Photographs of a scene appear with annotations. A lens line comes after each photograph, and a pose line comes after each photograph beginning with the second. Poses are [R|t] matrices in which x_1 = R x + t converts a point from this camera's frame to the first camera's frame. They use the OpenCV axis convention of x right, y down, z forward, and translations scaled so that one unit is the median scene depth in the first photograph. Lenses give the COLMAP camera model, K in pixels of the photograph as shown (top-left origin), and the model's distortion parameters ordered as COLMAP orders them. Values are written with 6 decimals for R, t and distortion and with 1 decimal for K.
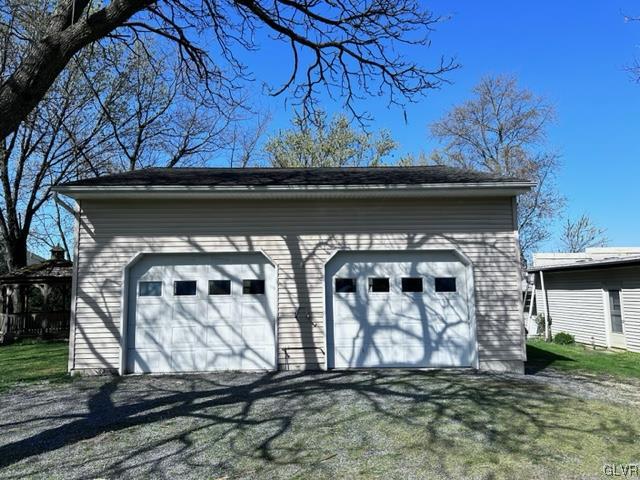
lens RADIAL K [[453.7, 0, 320.0], [0, 453.7, 240.0], [0, 0, 1]] dist [0.102695, -0.137042]
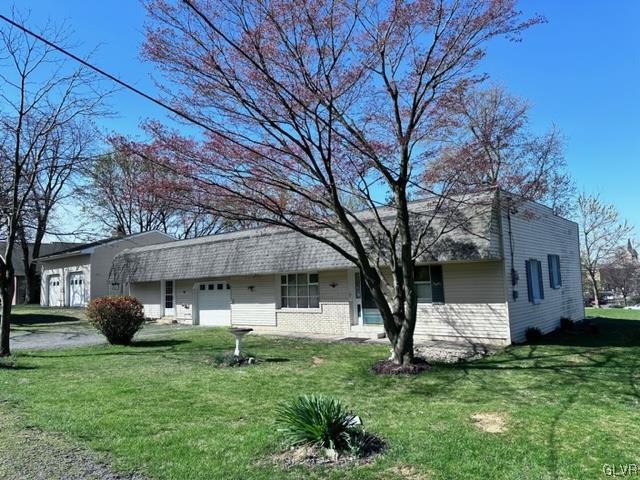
lens RADIAL K [[457.0, 0, 323.0], [0, 457.0, 239.1], [0, 0, 1]] dist [0.080543, -0.091726]
pose [[0.741830, -0.080915, -0.665689, 3.810336], [0.107251, 0.994231, -0.001331, -0.013709], [0.661956, -0.070408, 0.746228, -0.322767]]
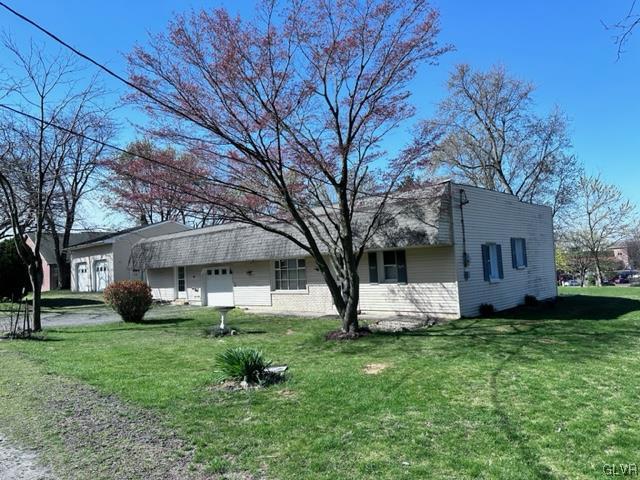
lens RADIAL K [[453.7, 0, 320.0], [0, 453.7, 240.0], [0, 0, 1]] dist [0.102695, -0.137042]
pose [[0.702205, -0.069172, -0.708607, 4.074773], [0.127724, 0.991362, 0.029797, -0.018205], [0.700425, -0.111430, 0.704974, -0.365057]]
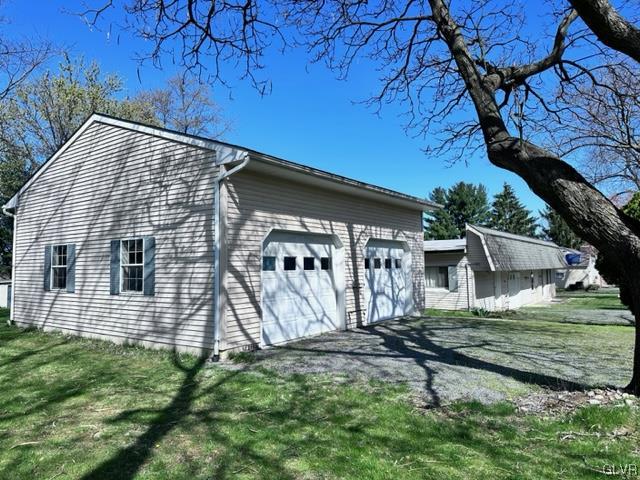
lens RADIAL K [[457.0, 0, 323.0], [0, 457.0, 239.1], [0, 0, 1]] dist [0.080543, -0.091726]
pose [[0.597622, 0.058111, 0.799669, -1.118479], [-0.091586, 0.995789, -0.003918, 0.044956], [-0.796530, -0.070897, 0.600428, 0.297620]]
